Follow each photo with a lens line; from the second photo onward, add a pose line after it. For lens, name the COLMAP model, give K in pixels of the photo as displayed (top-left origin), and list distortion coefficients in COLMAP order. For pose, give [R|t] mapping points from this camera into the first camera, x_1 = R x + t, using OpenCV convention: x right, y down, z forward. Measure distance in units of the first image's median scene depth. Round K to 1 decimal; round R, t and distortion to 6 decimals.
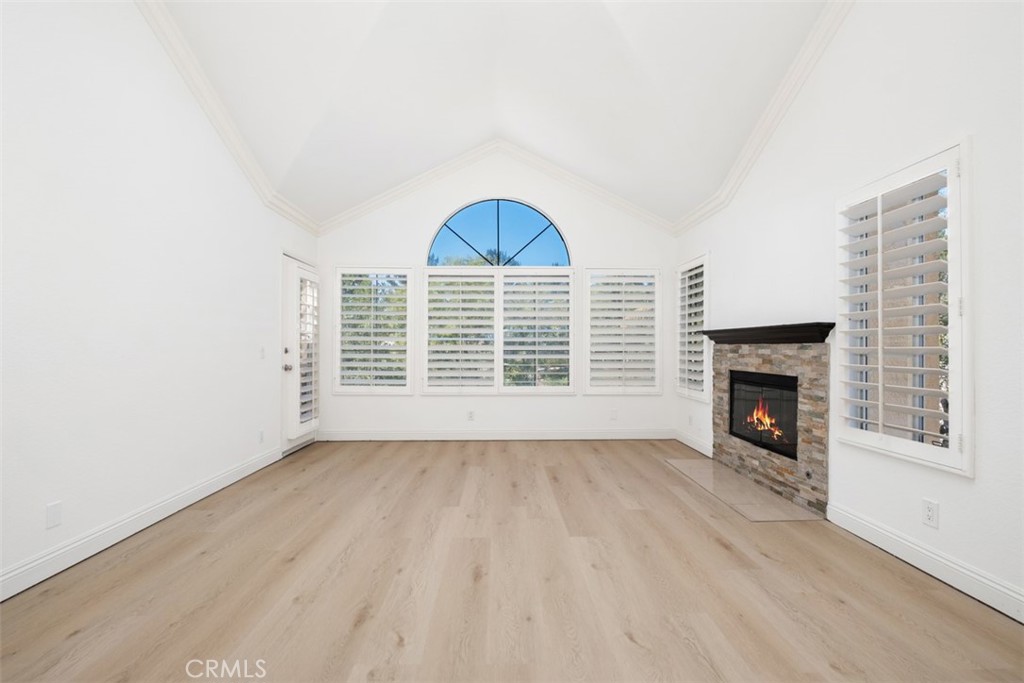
lens RADIAL K [[438.9, 0, 509.3], [0, 438.9, 345.4], [0, 0, 1]] dist [0.002071, -0.005268]
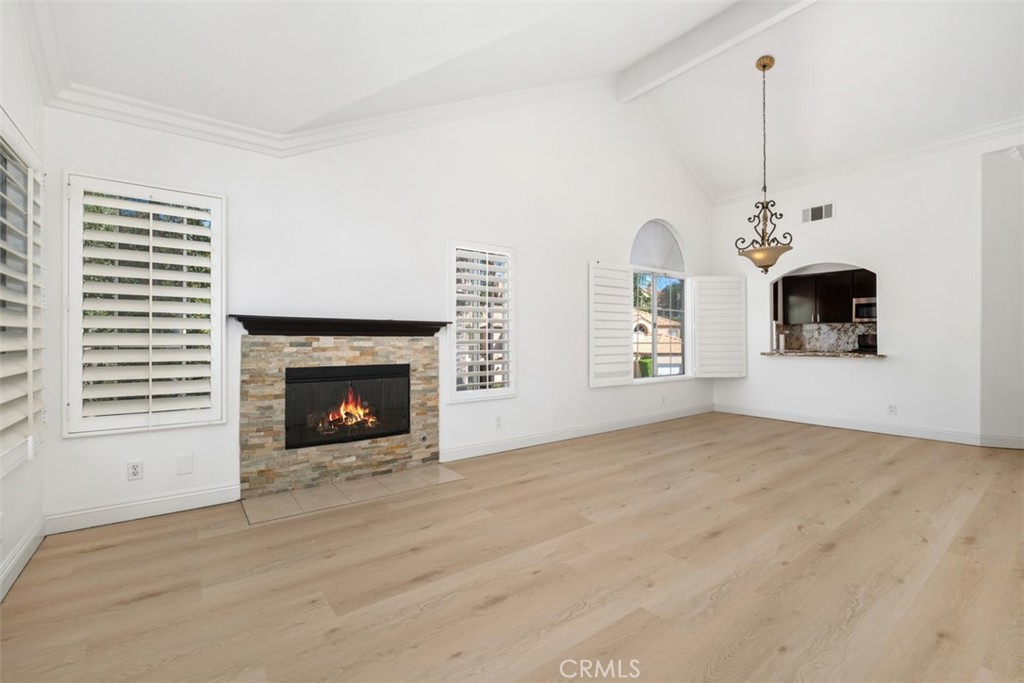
lens RADIAL K [[438.9, 0, 511.2], [0, 438.9, 339.8], [0, 0, 1]] dist [0.002071, -0.005268]
pose [[-0.584432, -0.000933, 0.811442, -0.446636], [-0.004229, 0.999989, -0.001897, 0.005090], [-0.811432, -0.004540, -0.584429, 1.343619]]
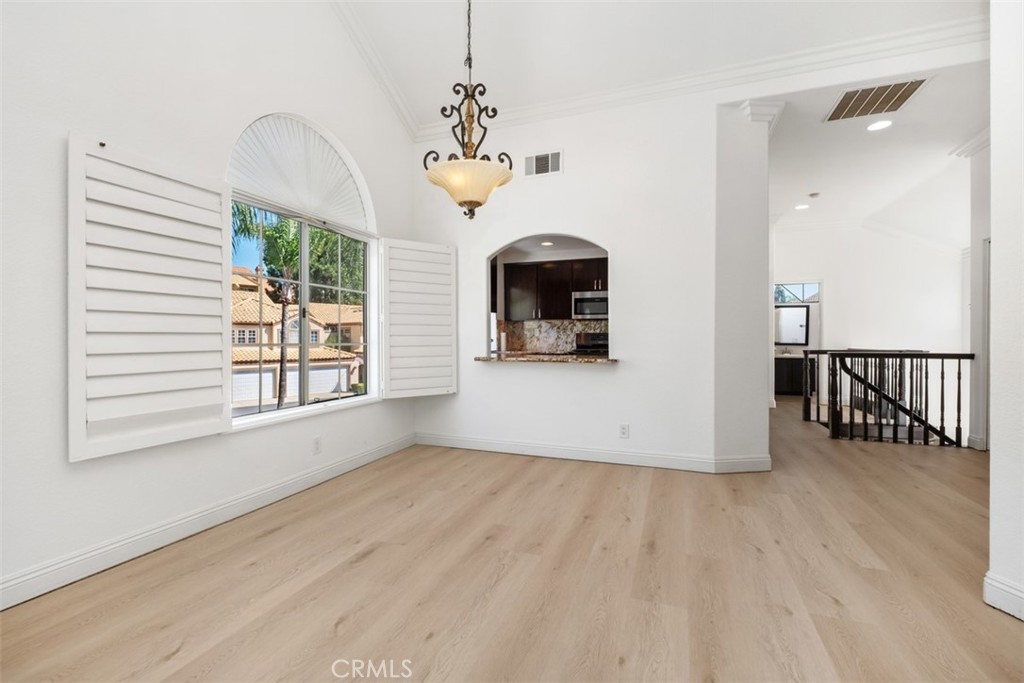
lens RADIAL K [[438.9, 0, 511.5], [0, 438.9, 340.6], [0, 0, 1]] dist [0.002071, -0.005268]
pose [[-0.926535, -0.003406, 0.376194, -0.149004], [-0.003914, 0.999992, -0.000586, 0.002567], [-0.376189, -0.002015, -0.926541, 0.574346]]
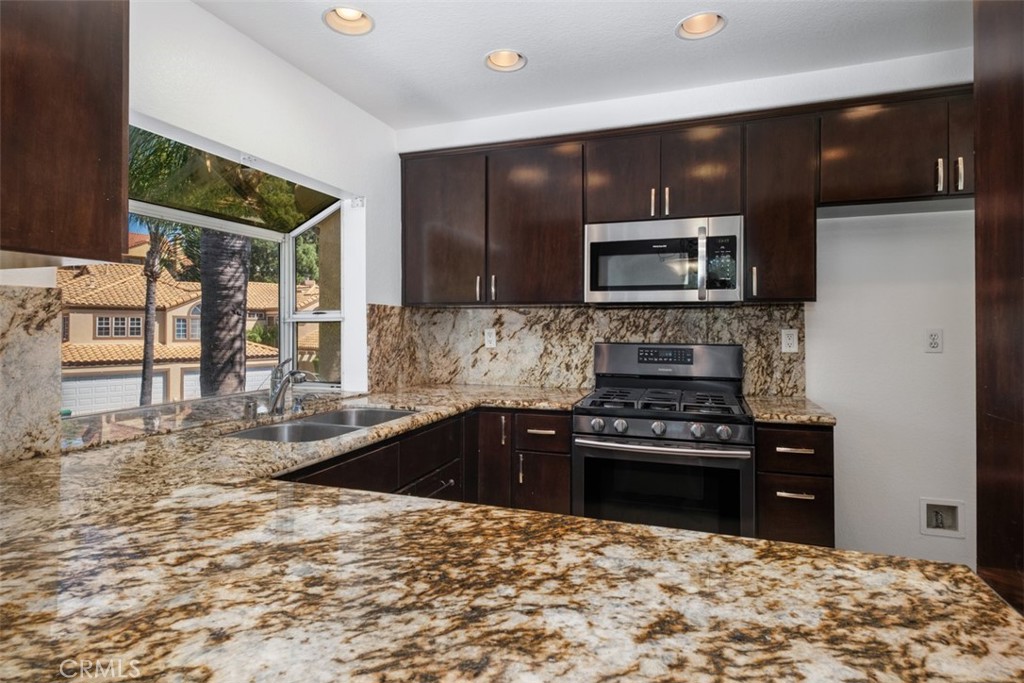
lens RADIAL K [[527.8, 0, 532.6], [0, 527.8, 324.9], [0, 0, 1]] dist [0.006411, 0.000345]
pose [[-0.942239, -0.004020, 0.334917, 0.131748], [-0.007773, 0.999921, -0.009866, -0.052228], [-0.334851, -0.011900, -0.942196, -0.521181]]
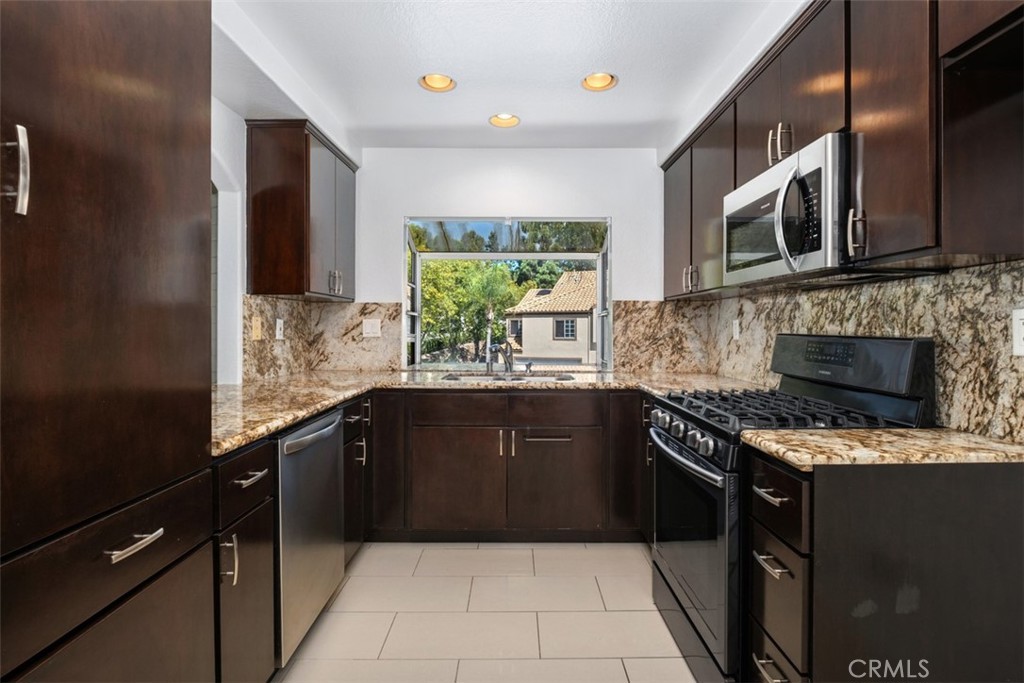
lens RADIAL K [[499.0, 0, 508.2], [0, 499.0, 327.1], [0, 0, 1]] dist [-0.013766, -0.000710]
pose [[0.019523, -0.003755, 0.999802, -0.325650], [-0.008849, 0.999953, 0.003928, -0.041256], [-0.999770, -0.008924, 0.019489, -1.015857]]
